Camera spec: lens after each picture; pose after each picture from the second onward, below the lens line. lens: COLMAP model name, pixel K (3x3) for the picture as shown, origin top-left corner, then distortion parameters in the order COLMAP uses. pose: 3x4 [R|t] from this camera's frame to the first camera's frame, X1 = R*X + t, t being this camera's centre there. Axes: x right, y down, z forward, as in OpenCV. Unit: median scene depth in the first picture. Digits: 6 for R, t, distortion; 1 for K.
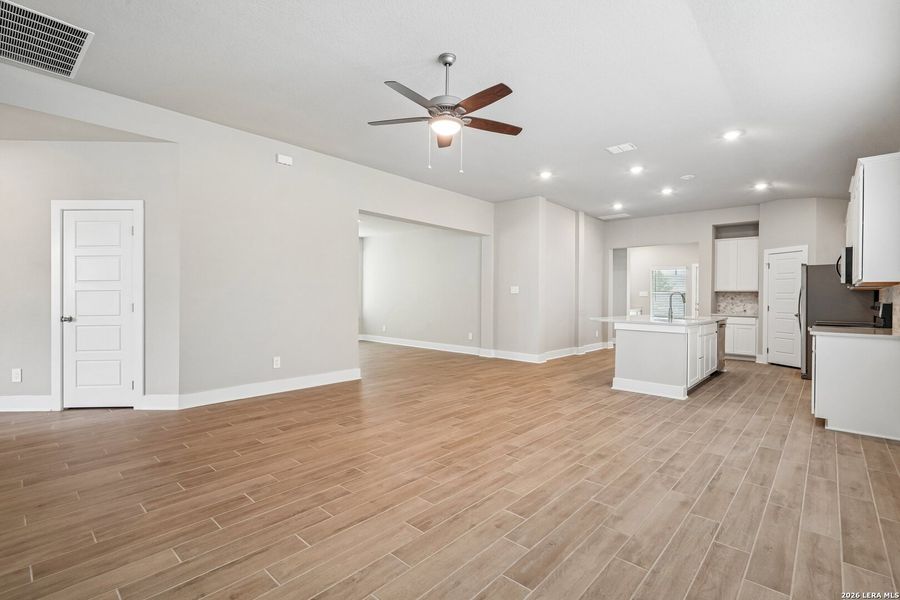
lens RADIAL K [[413.1, 0, 447.7], [0, 413.1, 301.0], [0, 0, 1]] dist [-0.000068, -0.000046]
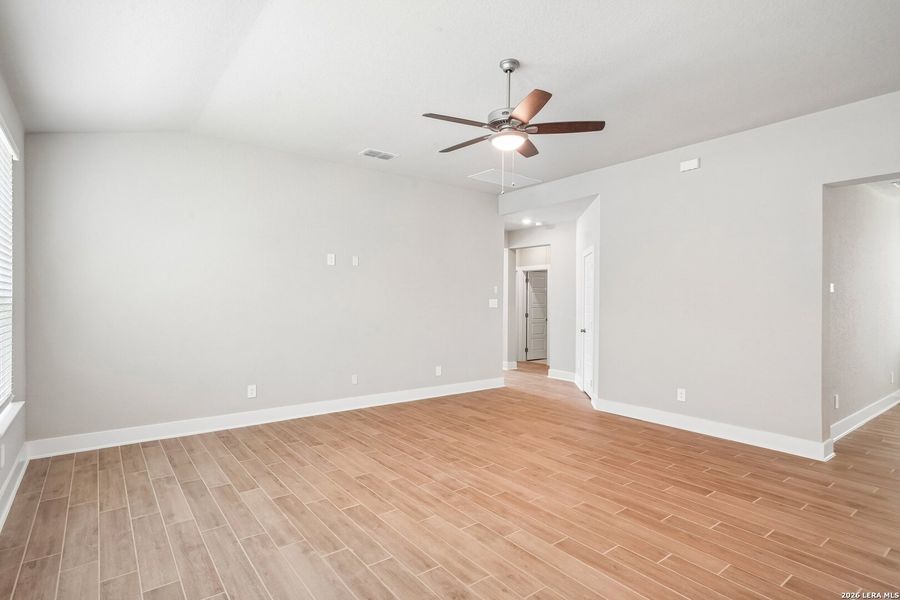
lens RADIAL K [[451.0, 0, 450.0], [0, 451.0, 300.0], [0, 0, 1]] dist [0.024900, 0.000433]
pose [[-0.162388, -0.012975, -0.986642, 1.001078], [-0.017426, 0.999795, -0.010280, -0.058393], [0.986573, 0.015524, -0.162581, 1.038165]]
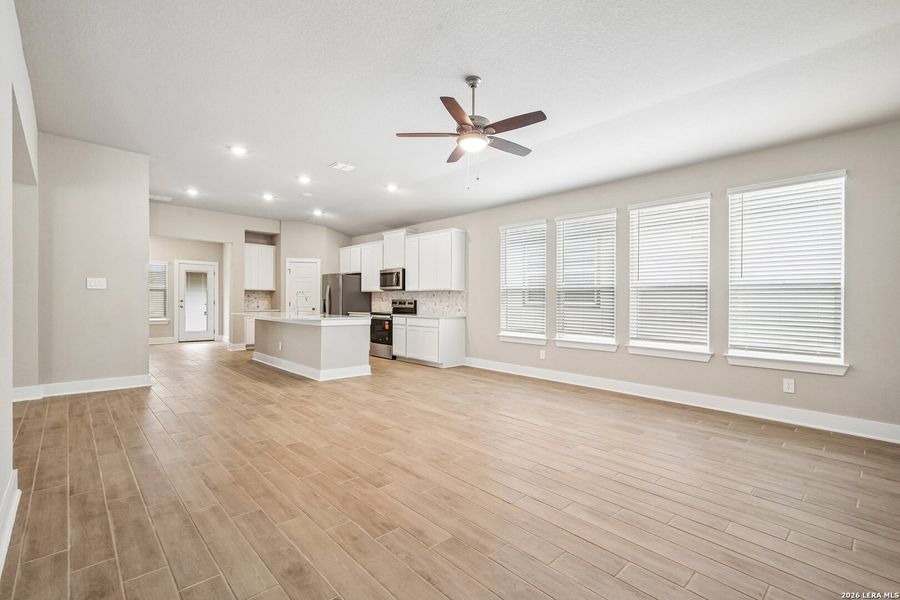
lens RADIAL K [[413.1, 0, 447.7], [0, 413.1, 301.0], [0, 0, 1]] dist [-0.000068, -0.000046]
pose [[0.063655, -0.011755, 0.997903, -1.101051], [-0.002220, 0.999926, 0.011921, -0.020343], [-0.997969, -0.002974, 0.063624, 0.996735]]
